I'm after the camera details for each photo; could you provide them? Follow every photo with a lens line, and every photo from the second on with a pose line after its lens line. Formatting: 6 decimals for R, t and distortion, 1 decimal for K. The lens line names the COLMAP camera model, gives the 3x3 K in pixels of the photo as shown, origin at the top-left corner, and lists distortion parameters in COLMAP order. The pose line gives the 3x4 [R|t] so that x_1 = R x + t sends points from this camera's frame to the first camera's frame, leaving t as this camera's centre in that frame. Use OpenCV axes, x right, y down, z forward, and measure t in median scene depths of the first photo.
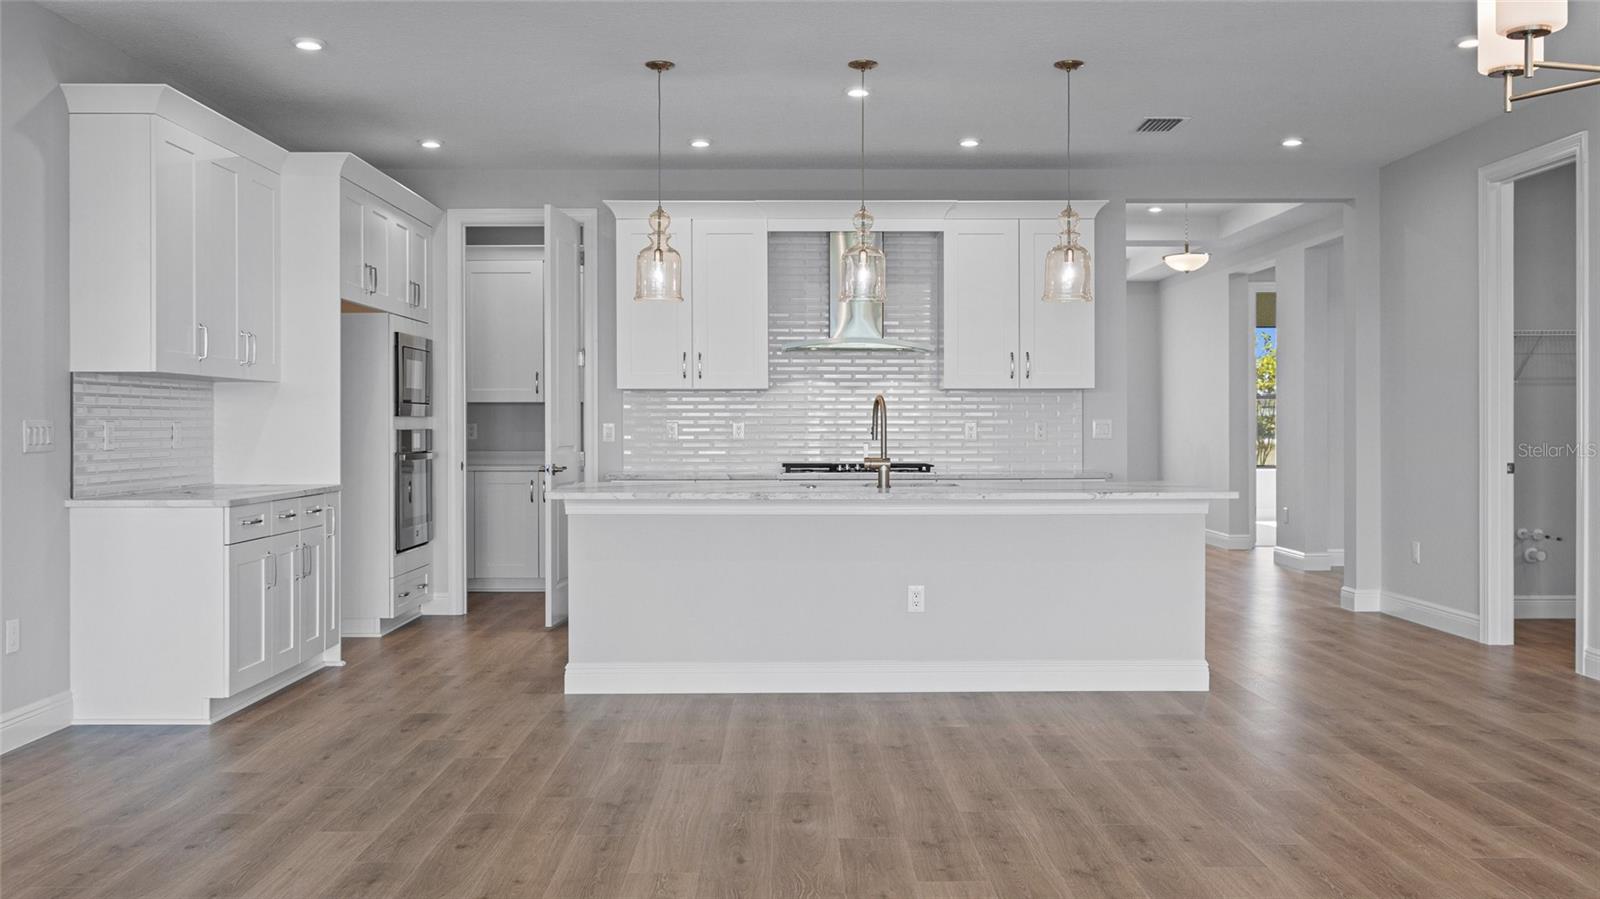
lens RADIAL K [[1412.9, 0, 799.8], [0, 1412.9, 428.0], [0, 0, 1]] dist [-0.006803, -0.005811]
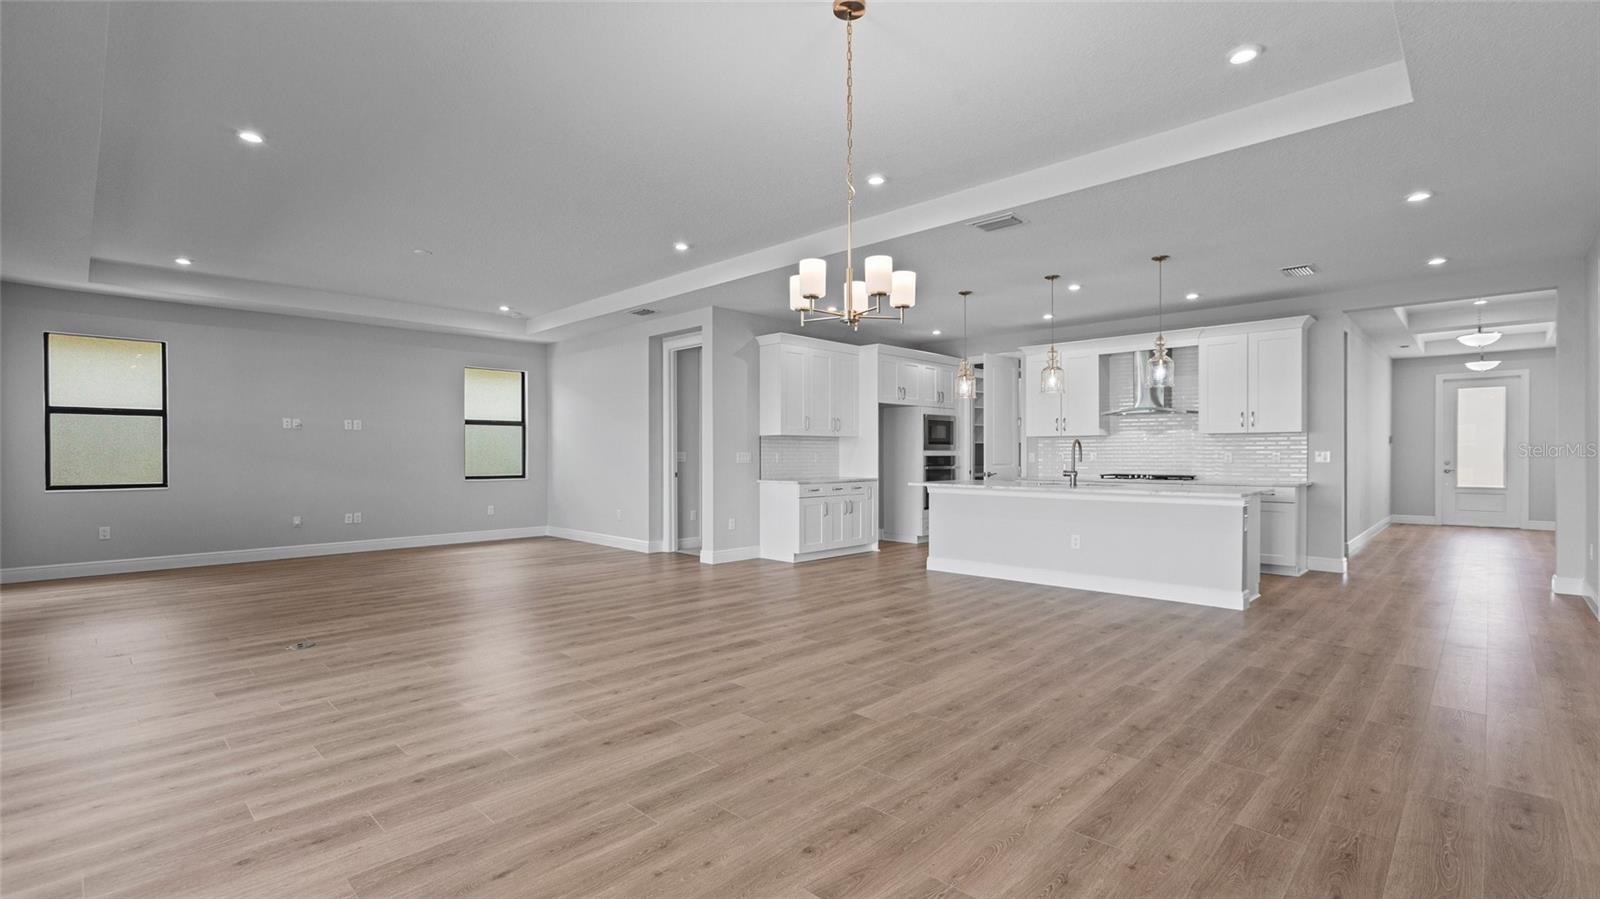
lens RADIAL K [[718.1, 0, 799.7], [0, 718.1, 453.7], [0, 0, 1]] dist [0.003289, 0.000248]
pose [[0.710297, 0.000965, -0.703901, 0.391083], [-0.001629, 0.999999, -0.000272, -0.001763], [0.703900, 0.001340, 0.710298, 0.006988]]
